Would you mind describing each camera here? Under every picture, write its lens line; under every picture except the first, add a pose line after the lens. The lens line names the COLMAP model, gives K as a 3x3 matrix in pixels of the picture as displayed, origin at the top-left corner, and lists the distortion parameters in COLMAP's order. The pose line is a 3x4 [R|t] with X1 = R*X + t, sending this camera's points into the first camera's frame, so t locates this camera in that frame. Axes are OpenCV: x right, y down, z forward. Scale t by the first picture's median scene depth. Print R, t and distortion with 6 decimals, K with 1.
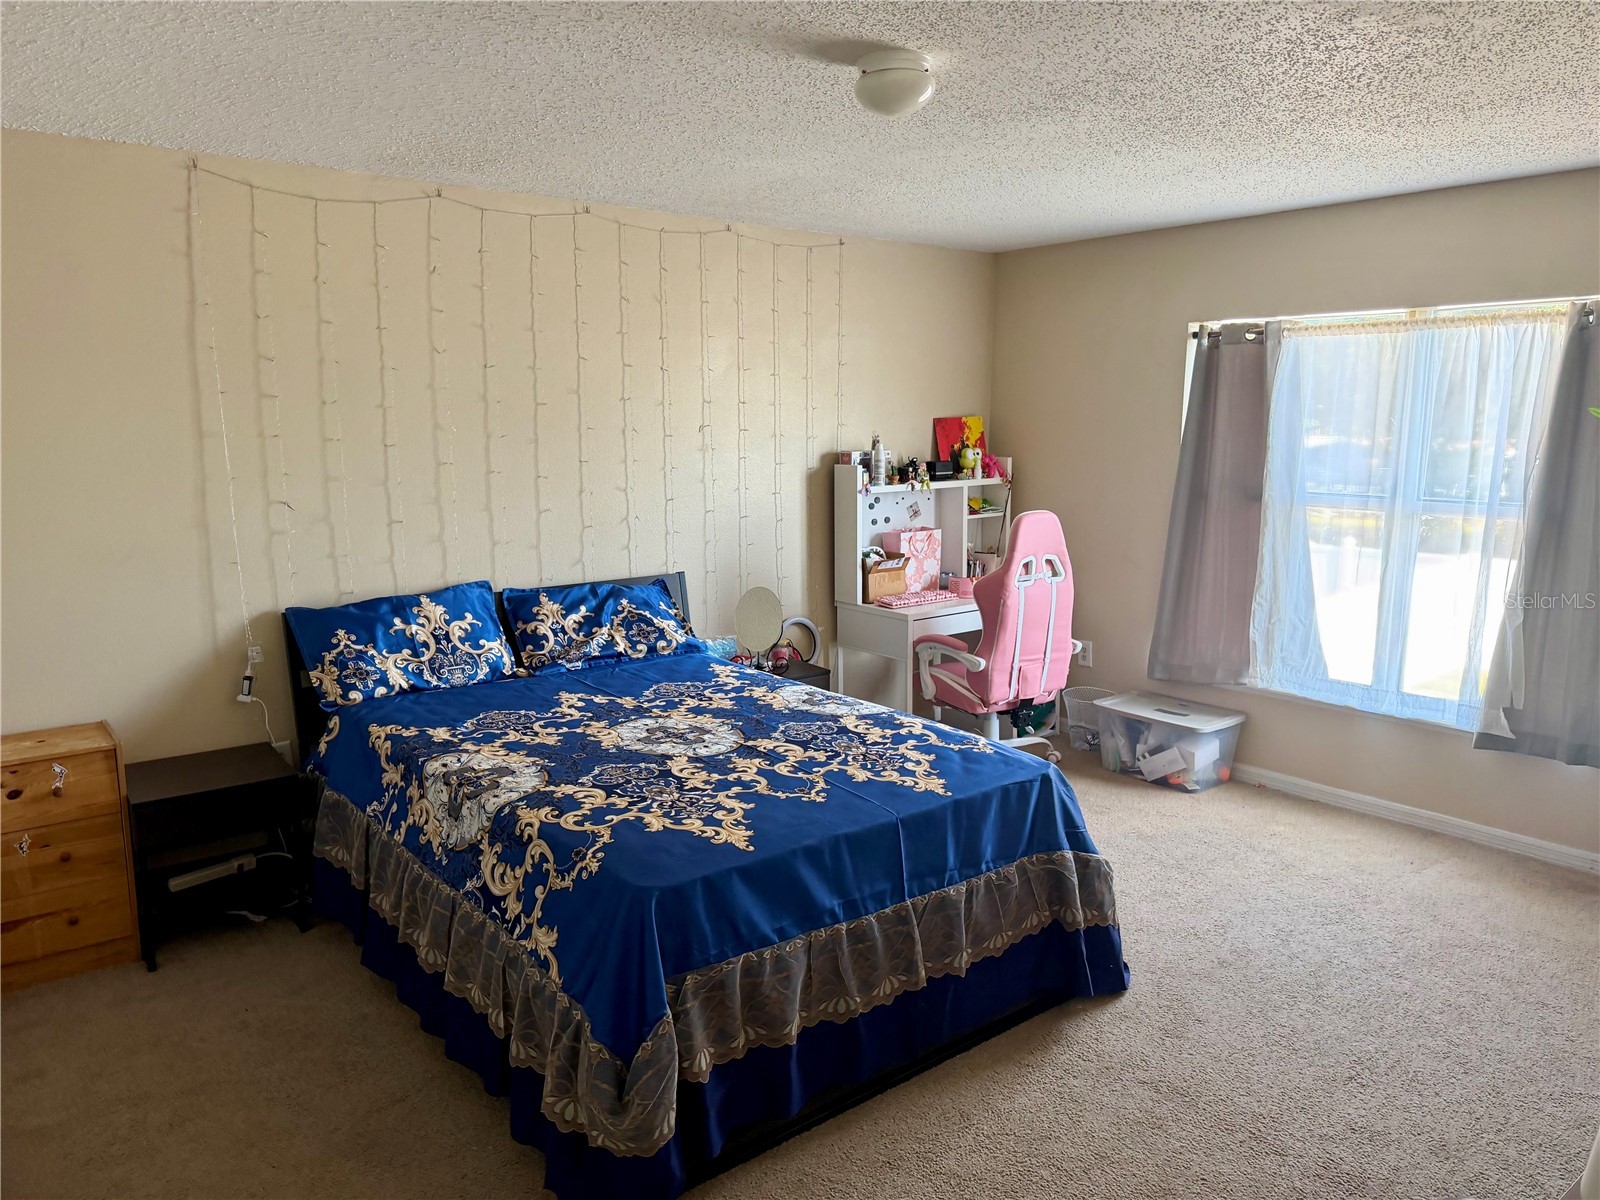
lens RADIAL K [[1140.3, 0, 803.6], [0, 1140.3, 600.5], [0, 0, 1]] dist [0.070338, -0.103219]
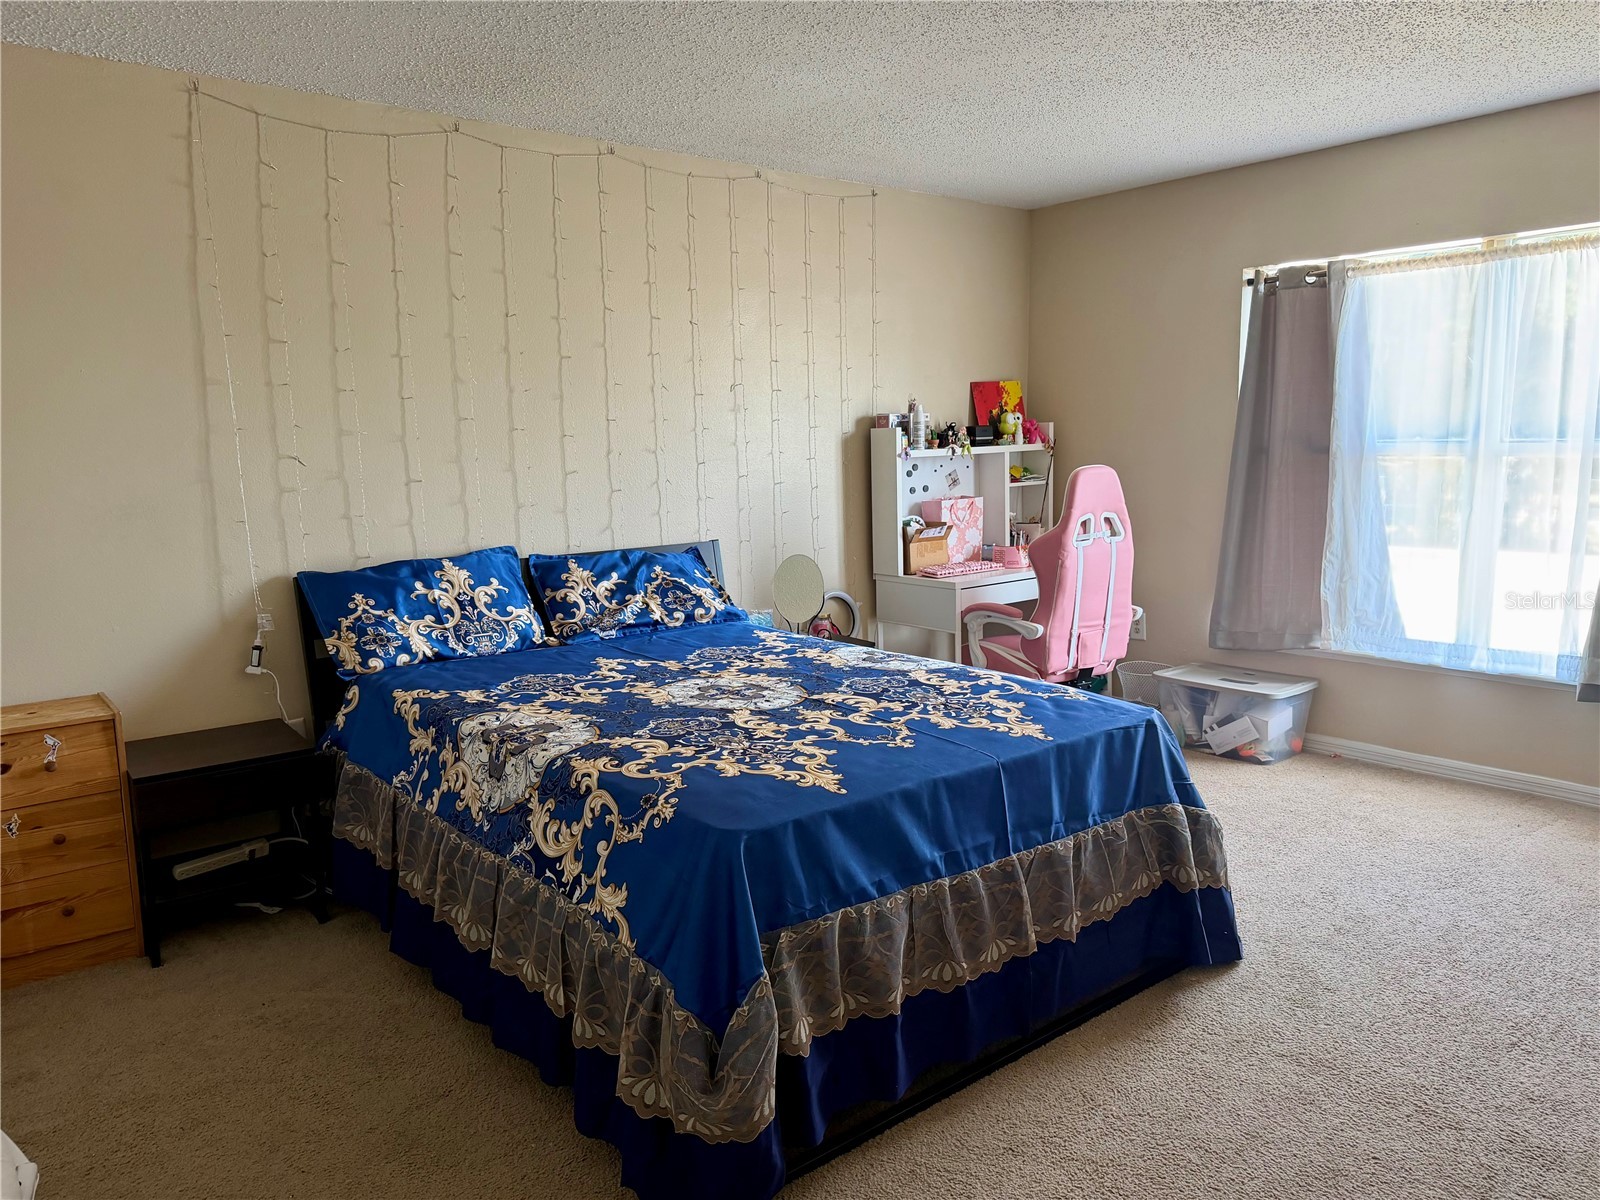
lens RADIAL K [[1137.5, 0, 800.0], [0, 1137.5, 600.0], [0, 0, 1]] dist [0.060732, -0.085630]
pose [[0.999743, -0.022063, 0.005297, -0.059540], [0.022187, 0.999448, -0.024711, 0.067025], [-0.004749, 0.024822, 0.999681, 0.090968]]
